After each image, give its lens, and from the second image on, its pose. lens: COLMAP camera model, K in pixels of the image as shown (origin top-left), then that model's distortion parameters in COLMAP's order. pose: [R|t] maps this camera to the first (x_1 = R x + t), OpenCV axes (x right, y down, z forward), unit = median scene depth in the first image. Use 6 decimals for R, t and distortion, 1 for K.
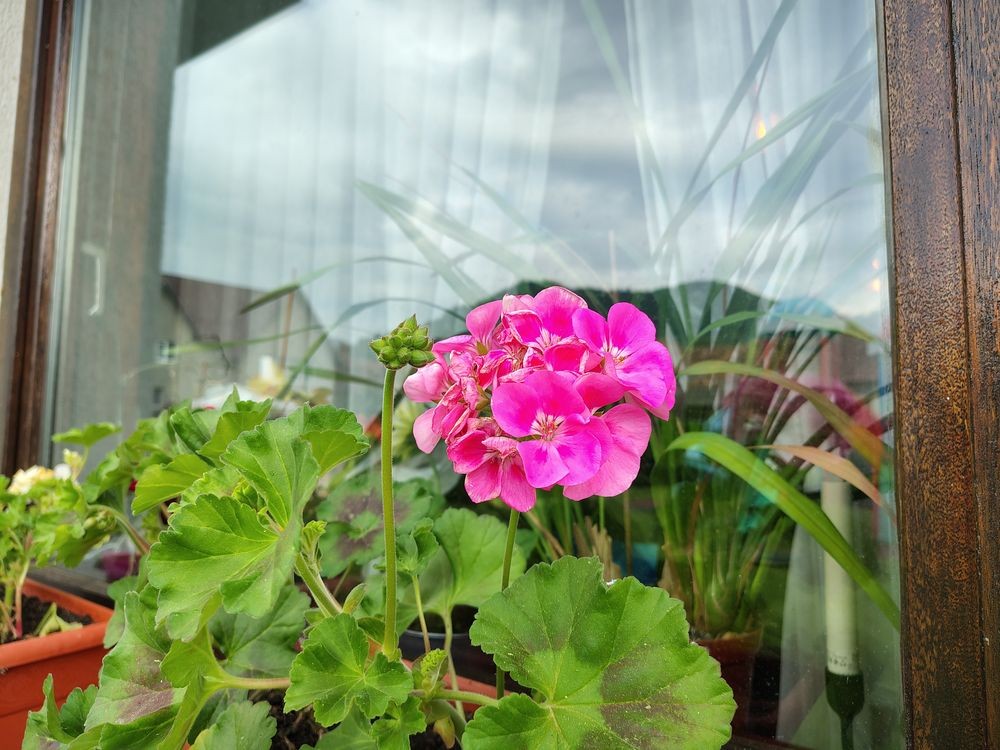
lens RADIAL K [[685.4, 0, 500.0], [0, 685.4, 375.0], [0, 0, 1]] dist [0.056283, -0.065421]
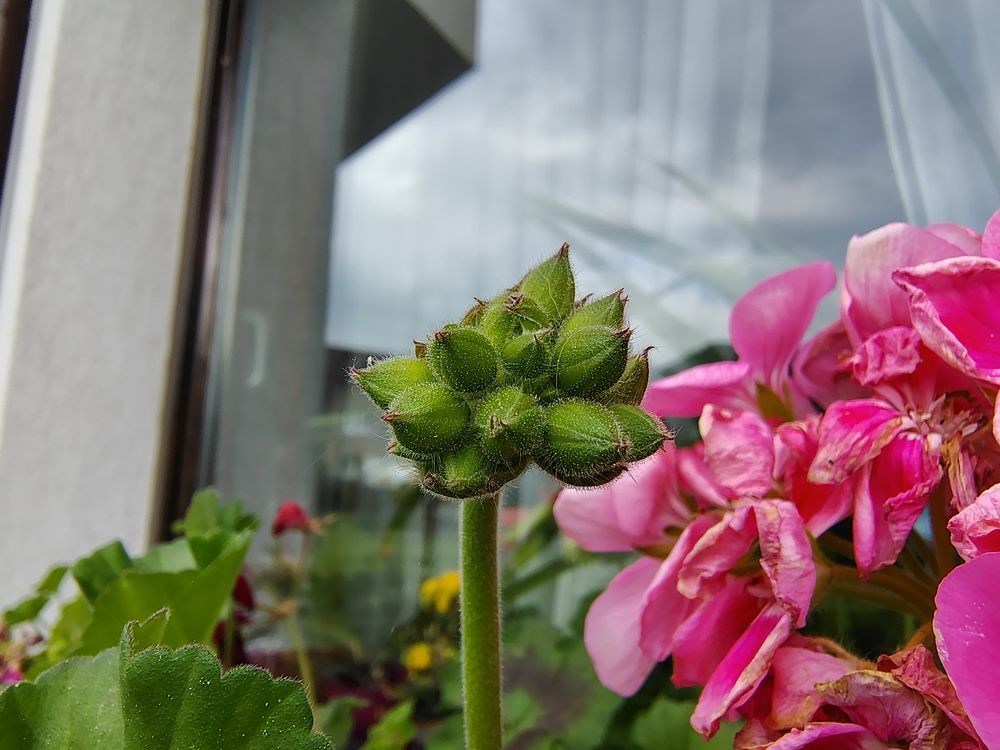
lens RADIAL K [[662.5, 0, 503.0], [0, 662.5, 370.2], [0, 0, 1]] dist [0.001298, 0.002717]
pose [[0.963918, -0.037072, -0.263606, -0.076928], [0.007599, 0.993684, -0.111960, -0.019499], [0.266092, 0.105917, 0.958111, 0.690802]]
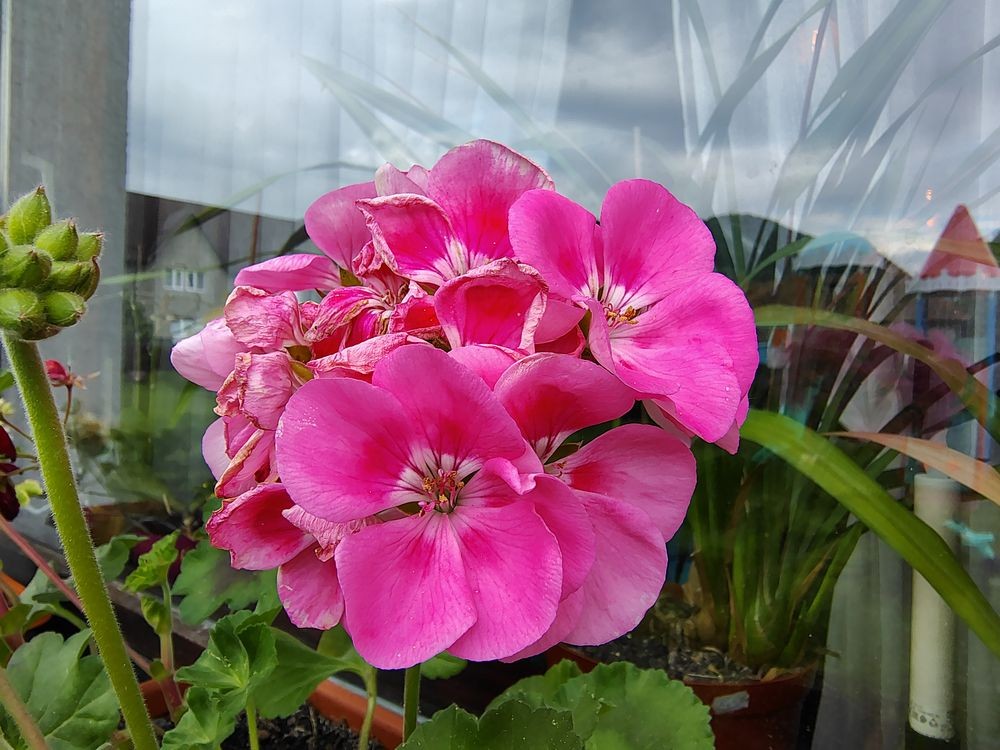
lens RADIAL K [[662.5, 0, 503.0], [0, 662.5, 370.2], [0, 0, 1]] dist [0.001298, 0.002717]
pose [[0.999010, 0.018808, -0.040318, 0.113818], [-0.014894, 0.995339, 0.095278, -0.025999], [0.041922, -0.094584, 0.994634, 0.583630]]
